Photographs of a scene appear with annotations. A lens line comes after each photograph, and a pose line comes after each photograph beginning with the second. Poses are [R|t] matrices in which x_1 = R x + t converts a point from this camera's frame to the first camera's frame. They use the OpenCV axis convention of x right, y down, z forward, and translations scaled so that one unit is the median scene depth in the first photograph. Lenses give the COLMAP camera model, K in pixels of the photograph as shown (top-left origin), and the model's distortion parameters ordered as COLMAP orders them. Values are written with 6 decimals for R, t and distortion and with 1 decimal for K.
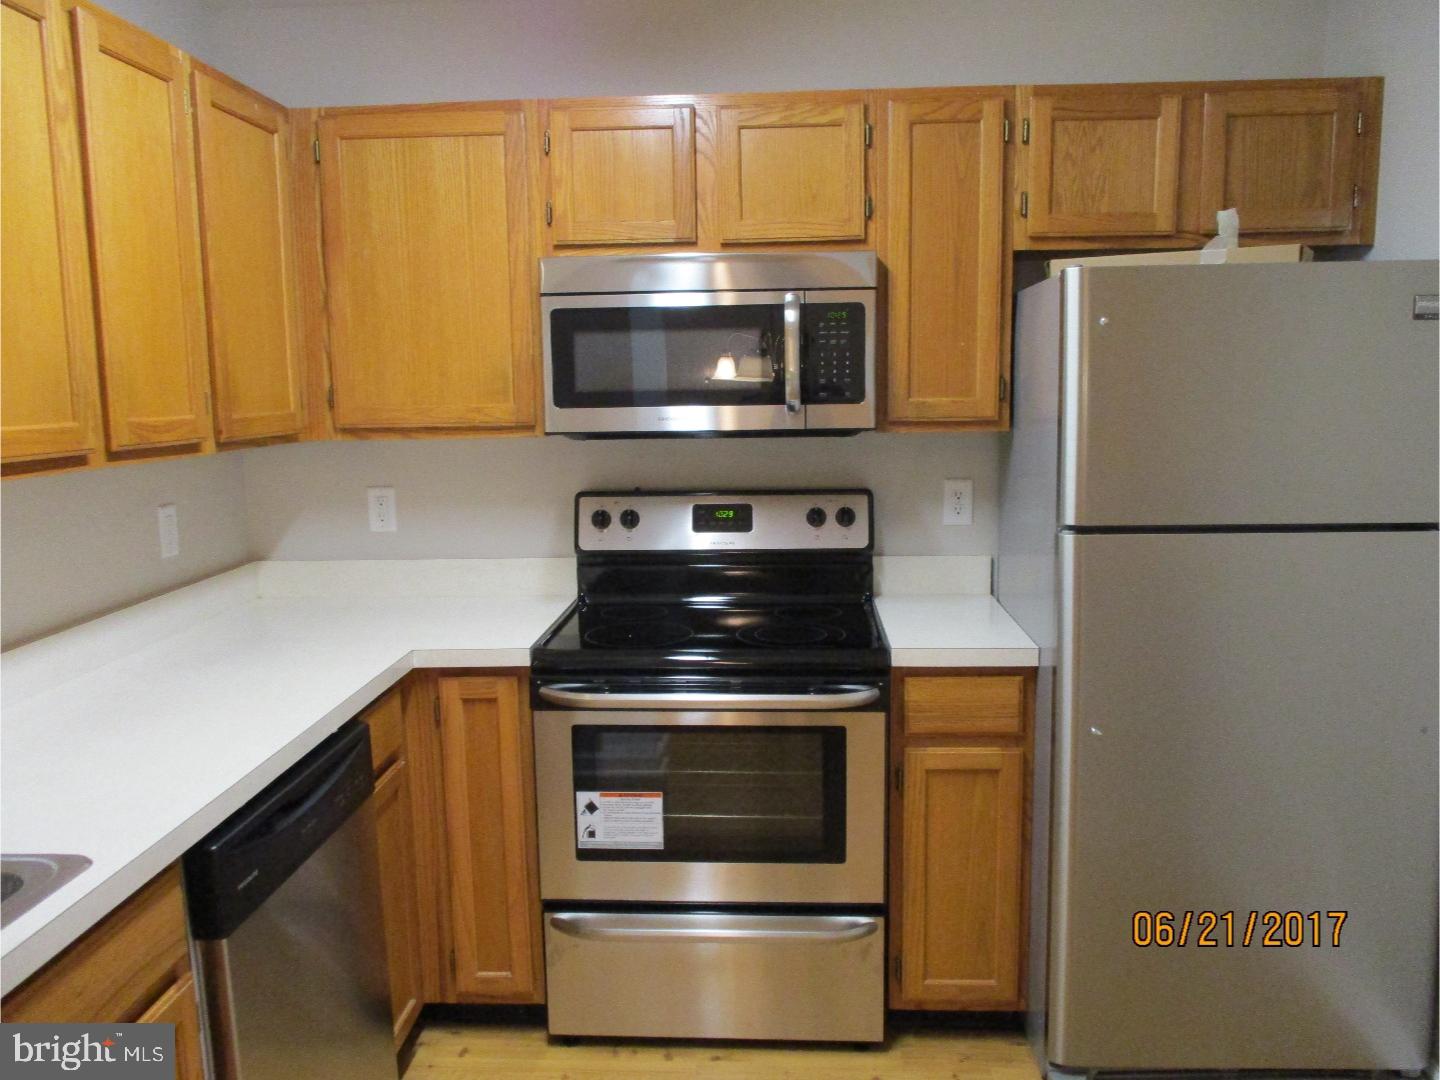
lens RADIAL K [[1201.4, 0, 722.3], [0, 1201.4, 552.1], [0, 0, 1]] dist [-0.029214, 0.022620]
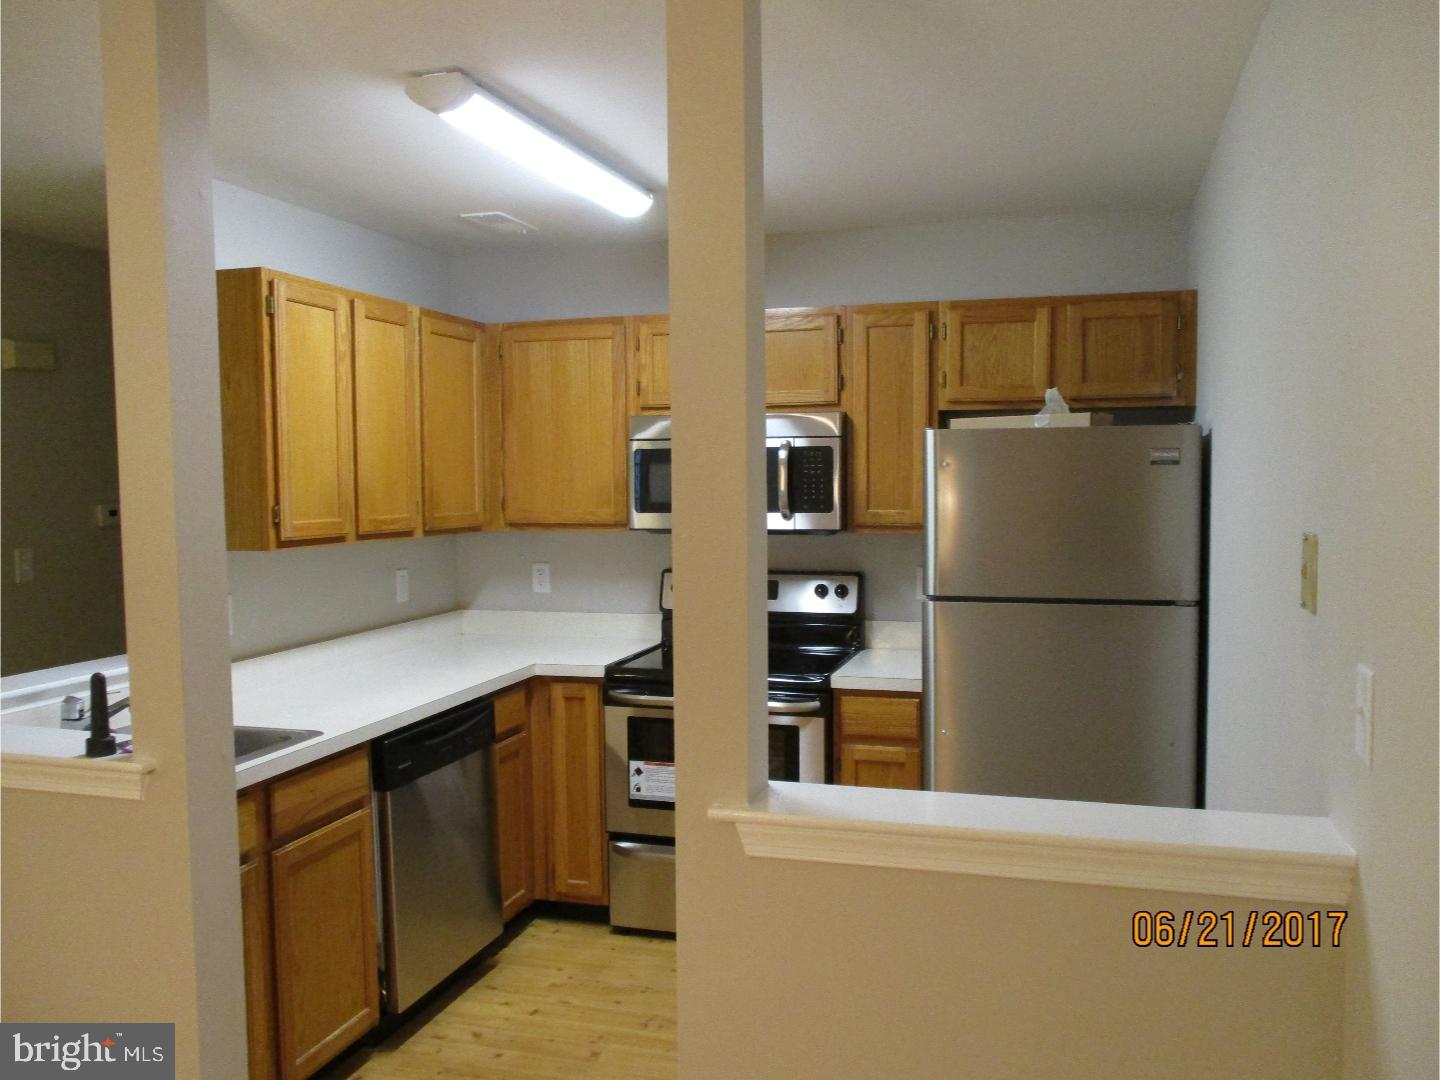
lens RADIAL K [[1201.4, 0, 722.3], [0, 1201.4, 552.1], [0, 0, 1]] dist [-0.029214, 0.022620]
pose [[0.973052, 0.023152, -0.229421, 0.332476], [-0.040988, 0.996468, -0.073284, 0.039718], [0.226915, 0.080712, 0.970564, -0.478477]]
